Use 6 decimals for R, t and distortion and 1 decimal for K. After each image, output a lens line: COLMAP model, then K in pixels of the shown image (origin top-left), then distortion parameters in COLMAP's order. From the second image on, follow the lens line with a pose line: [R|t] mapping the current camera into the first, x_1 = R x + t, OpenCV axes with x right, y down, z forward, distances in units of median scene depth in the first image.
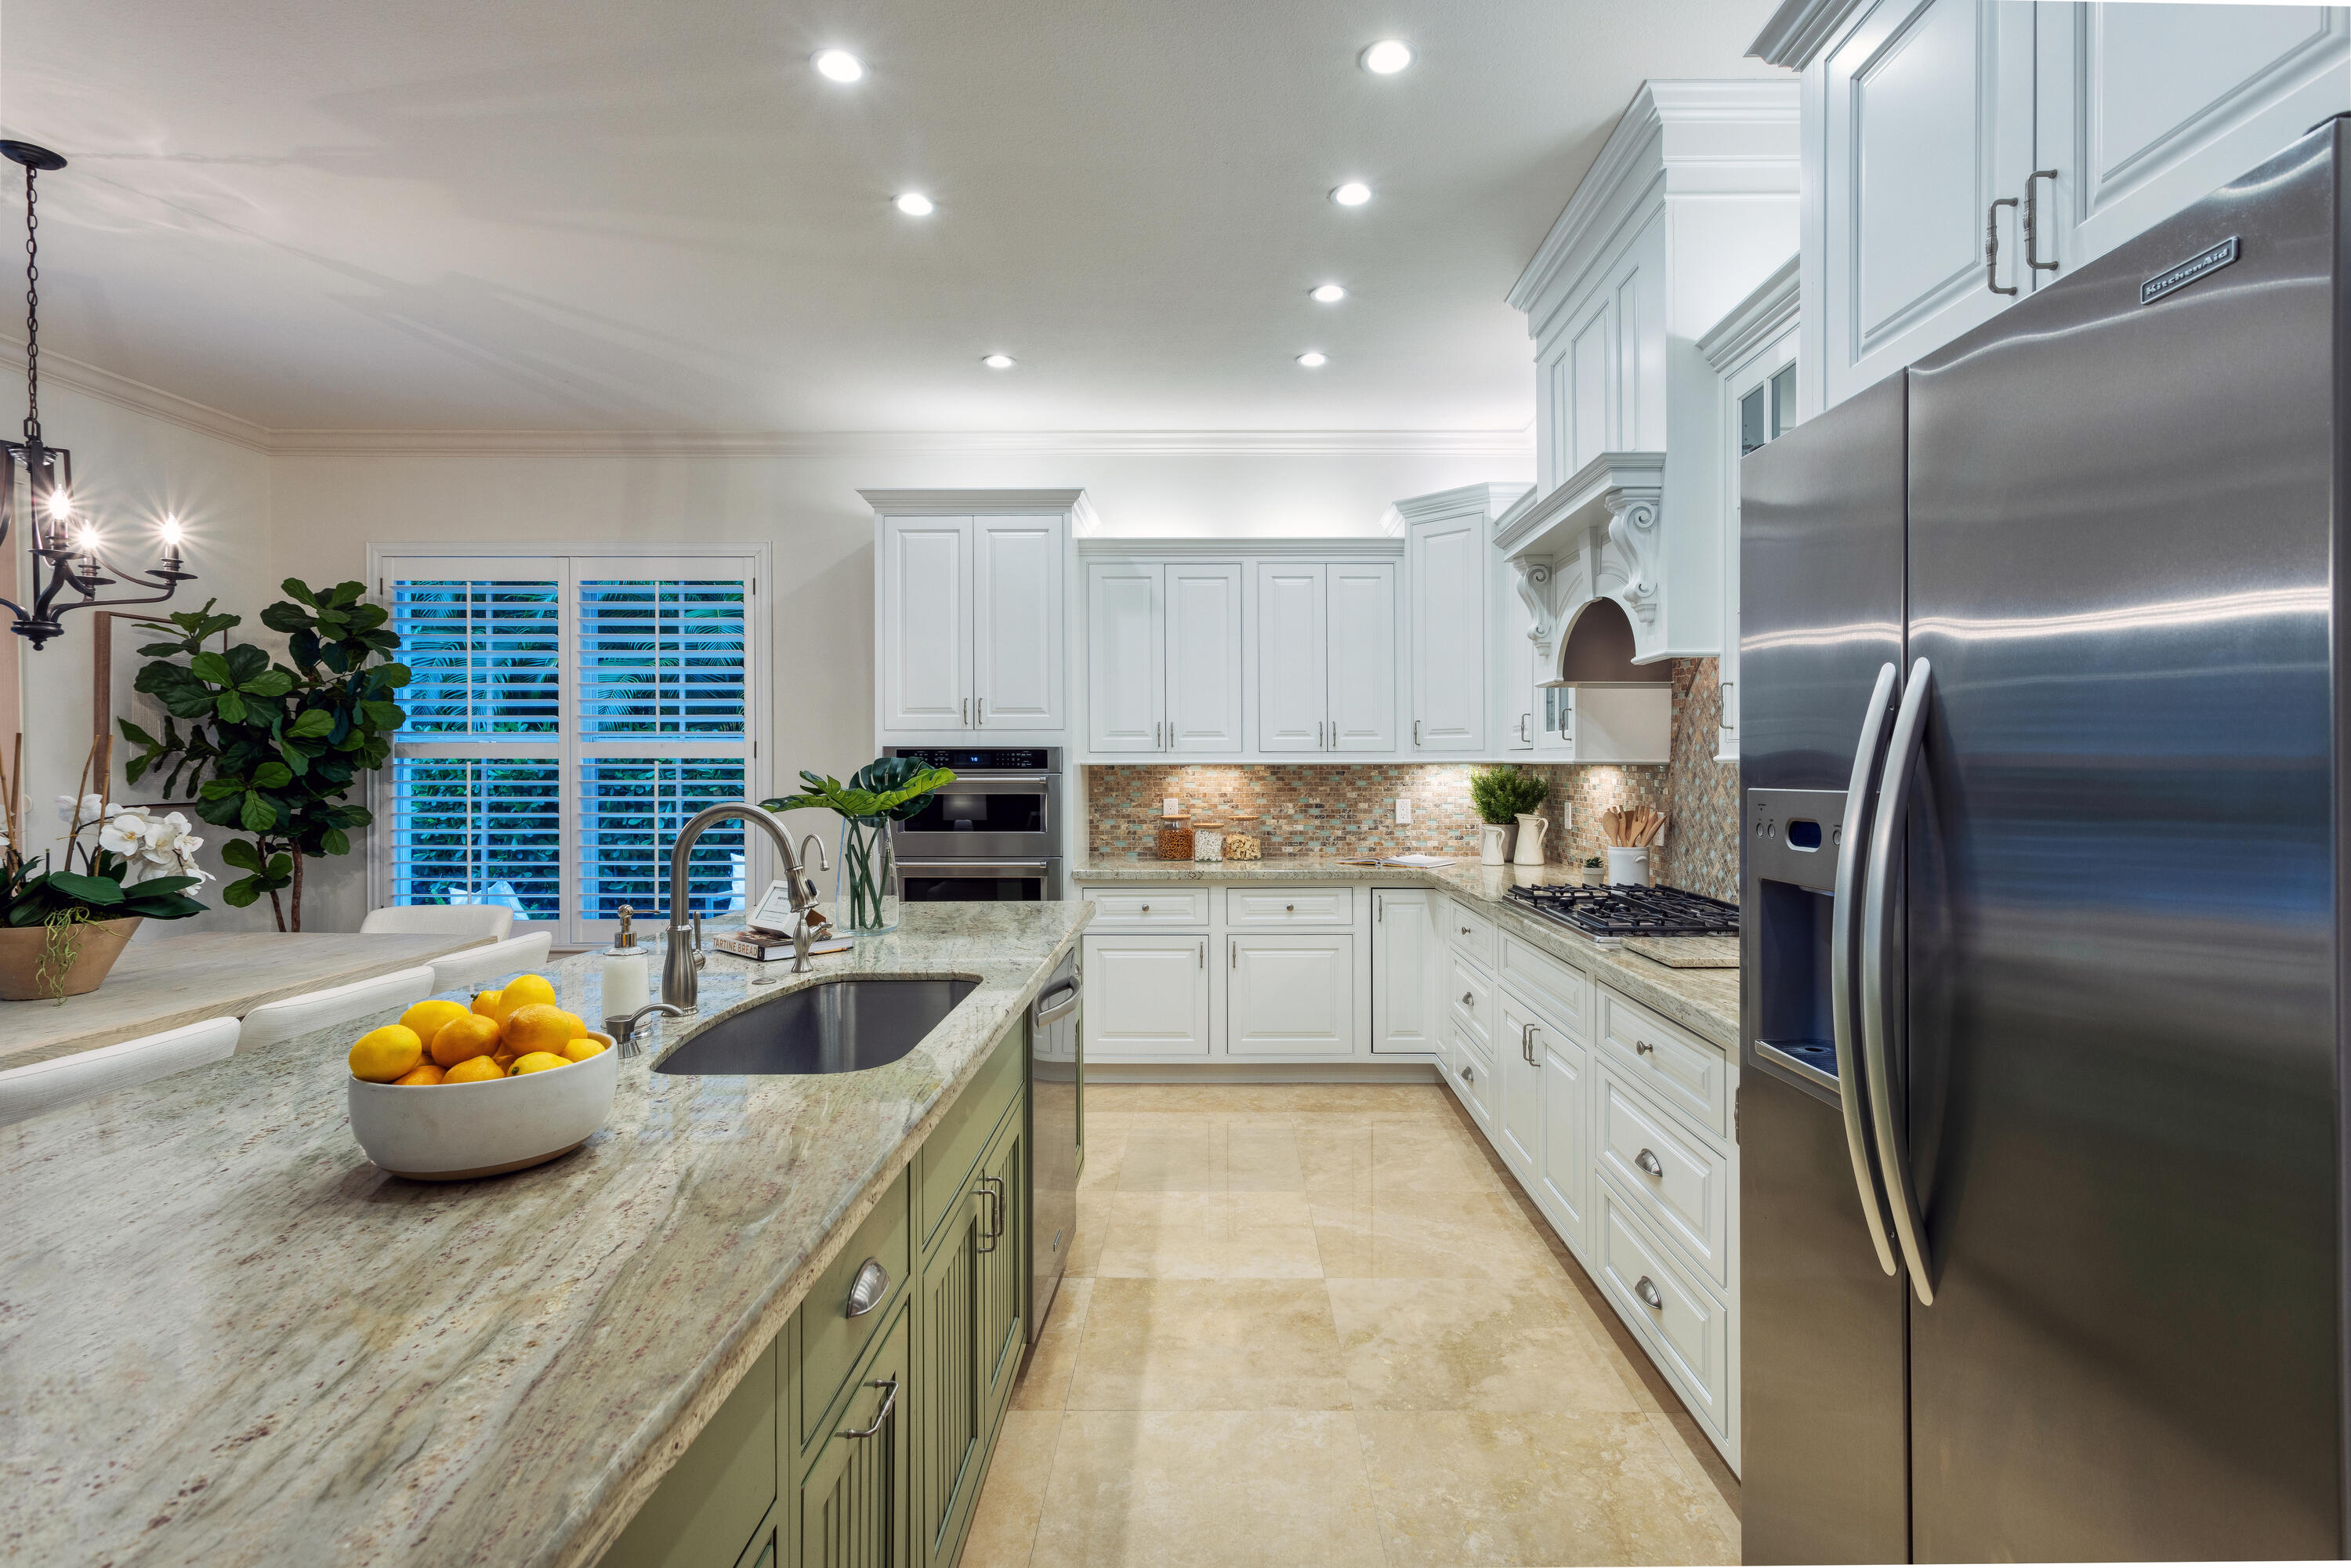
lens RADIAL K [[1137.4, 0, 1179.2], [0, 1137.4, 788.6], [0, 0, 1]] dist [0.004538, 0.002464]
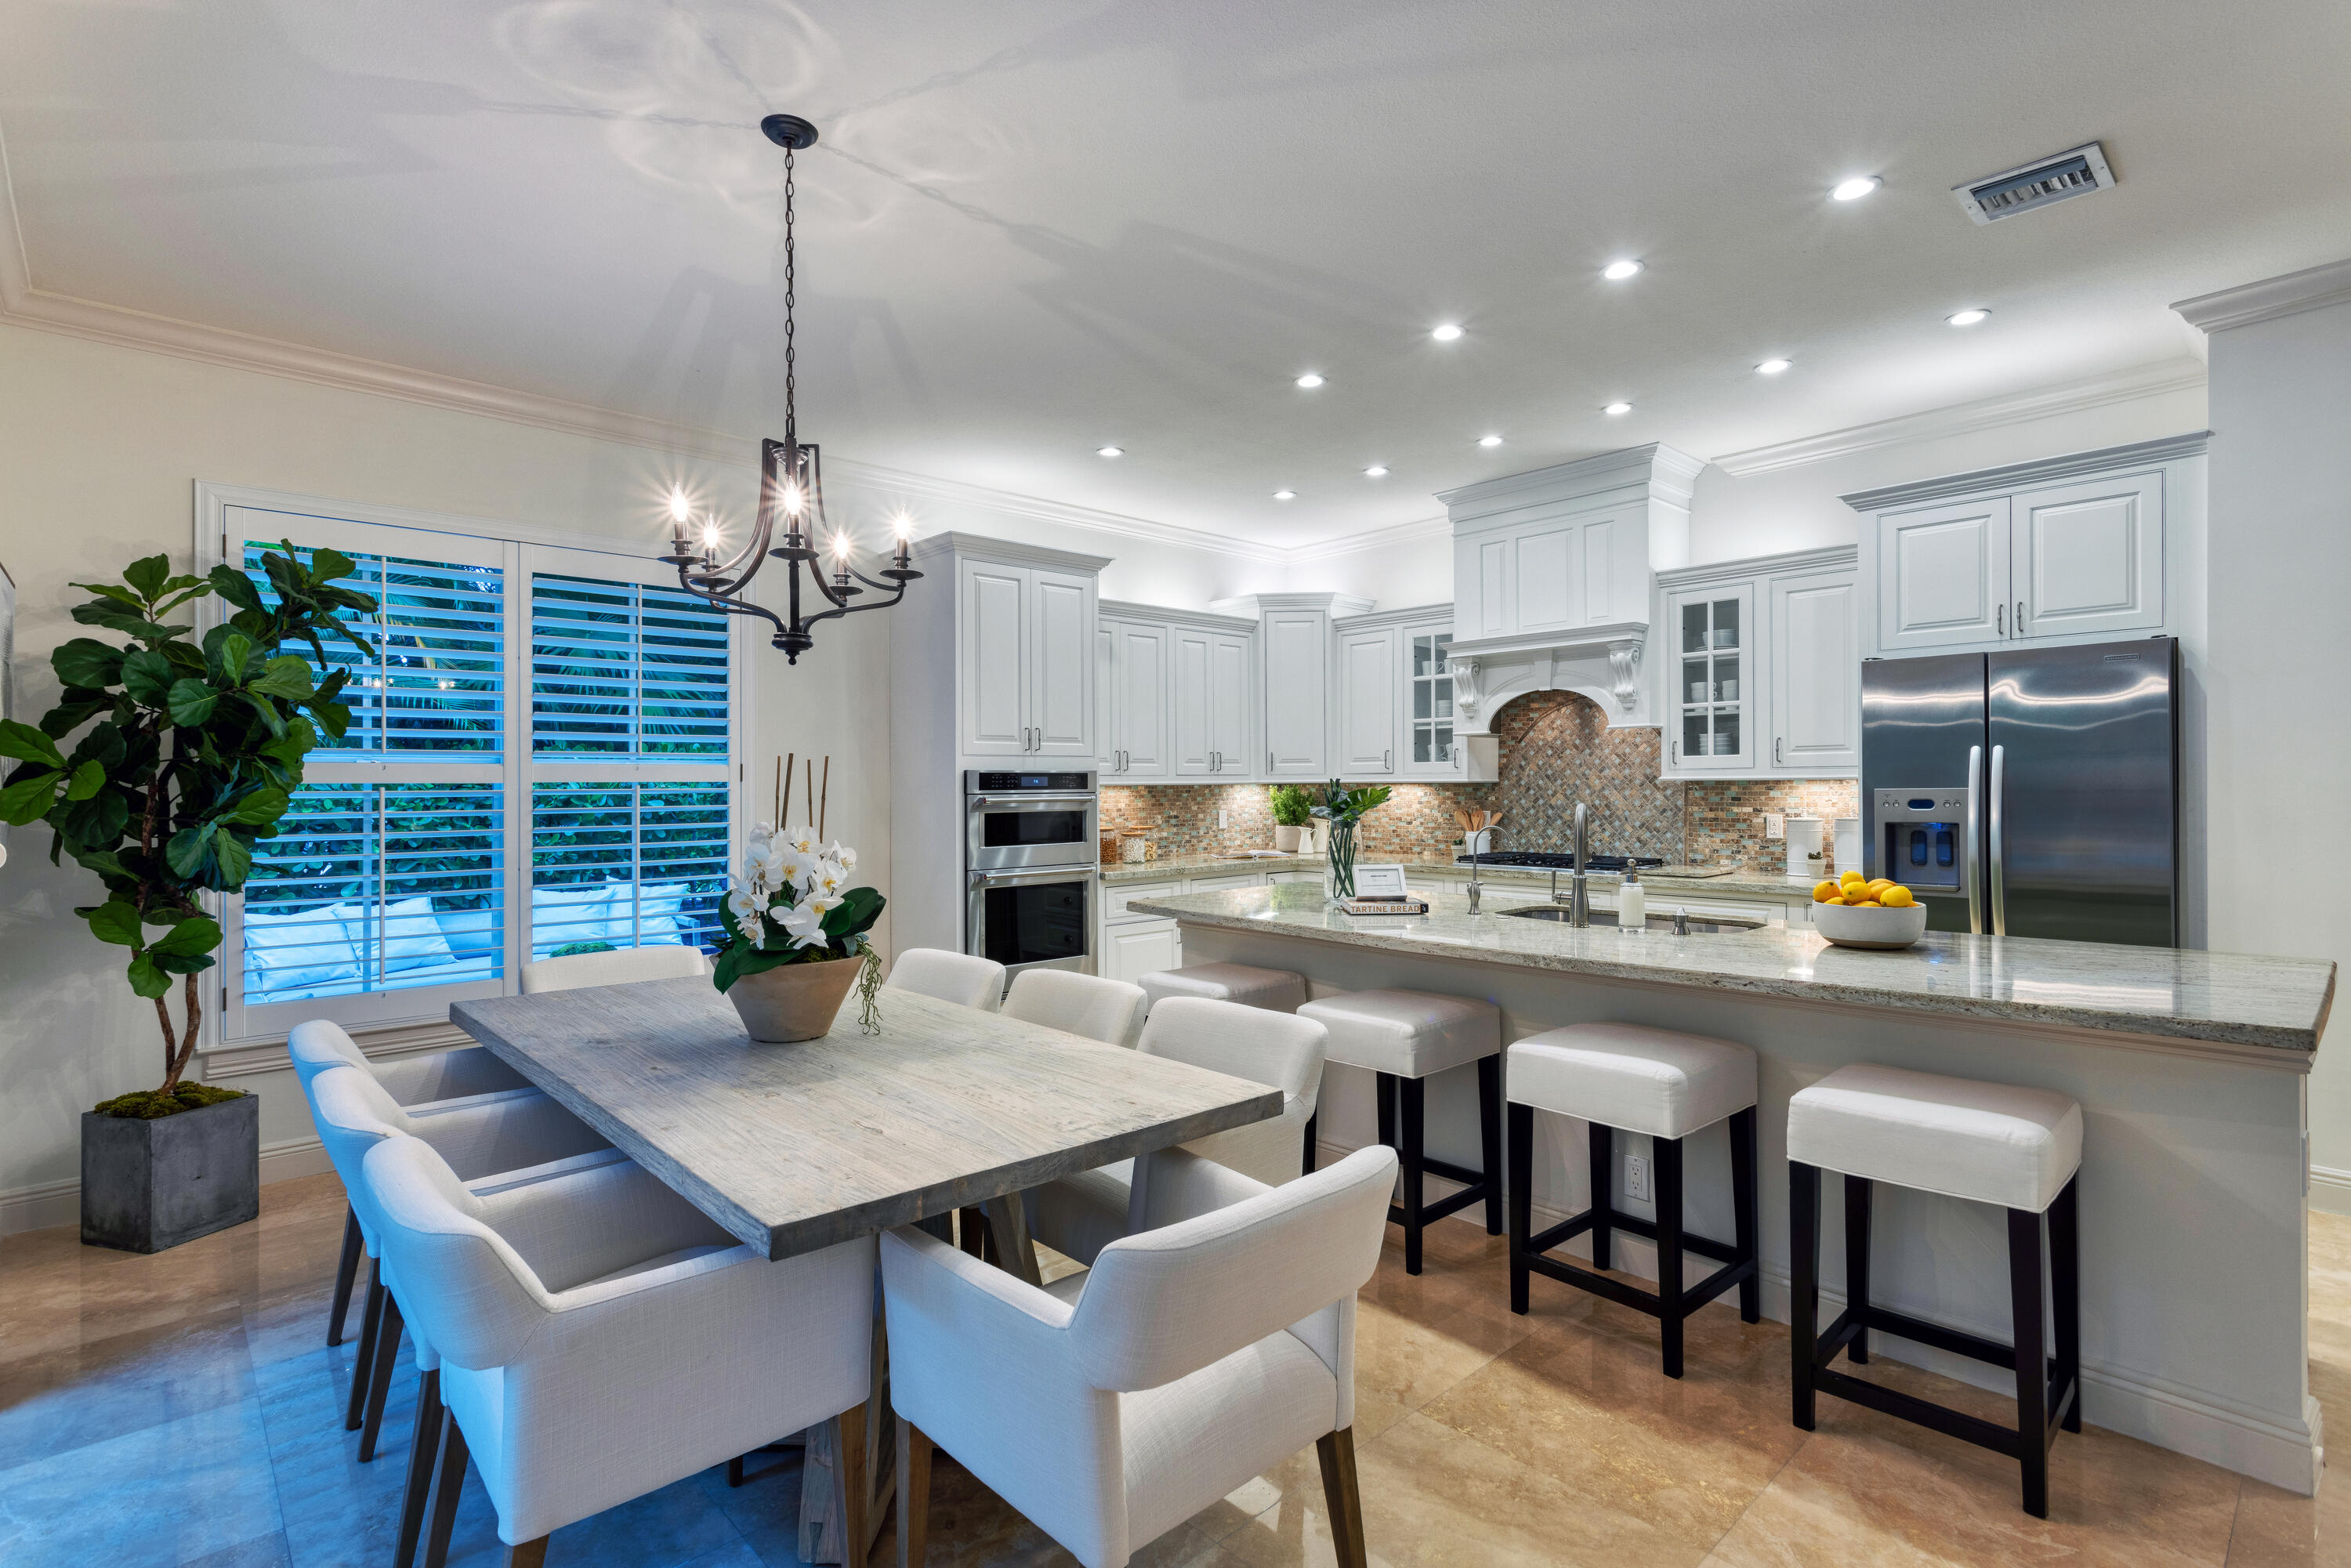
lens RADIAL K [[1137.4, 0, 1156.8], [0, 1137.4, 782.5], [0, 0, 1]] dist [0.004538, 0.002464]
pose [[0.729787, -0.004611, 0.683659, -0.774089], [0.021760, 0.999627, -0.016486, -0.003003], [-0.683328, 0.026908, 0.729615, 0.076082]]
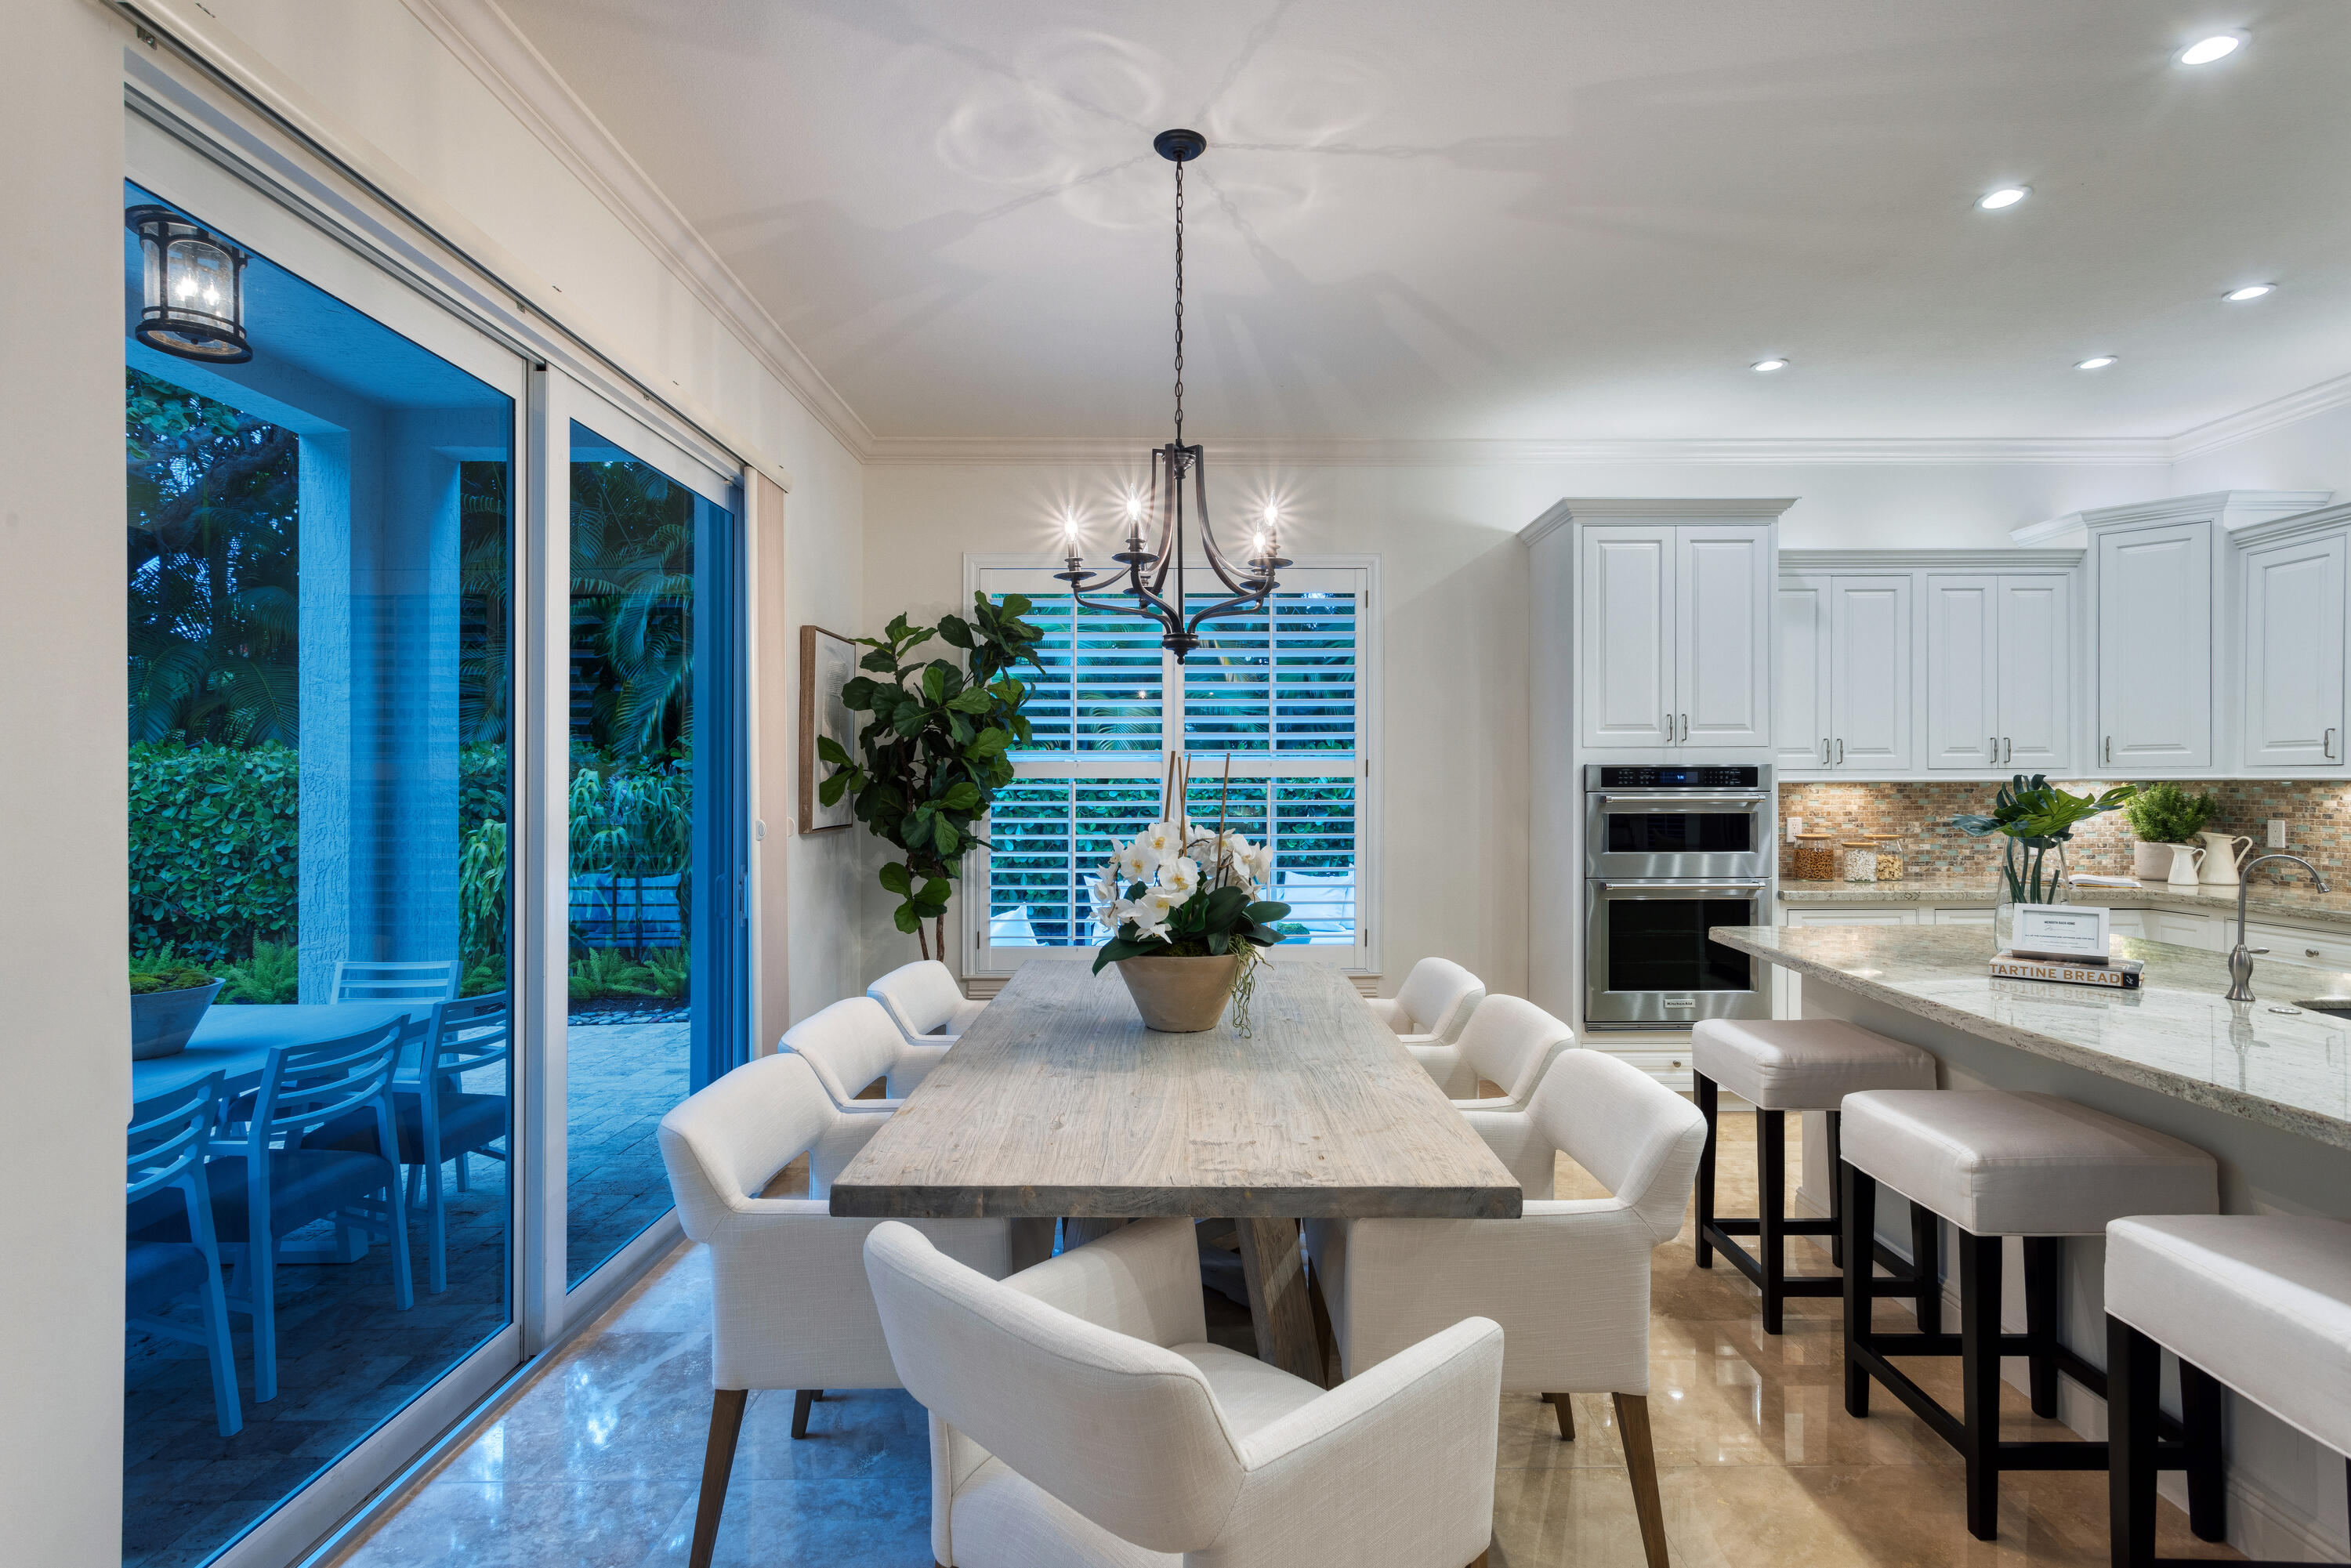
lens RADIAL K [[1137.4, 0, 1162.3], [0, 1137.4, 785.8], [0, 0, 1]] dist [0.004538, 0.002464]
pose [[0.999894, -0.003378, 0.014140, -0.562248], [0.003638, 0.999824, -0.018382, -0.002362], [-0.014076, 0.018432, 0.999731, 0.035848]]
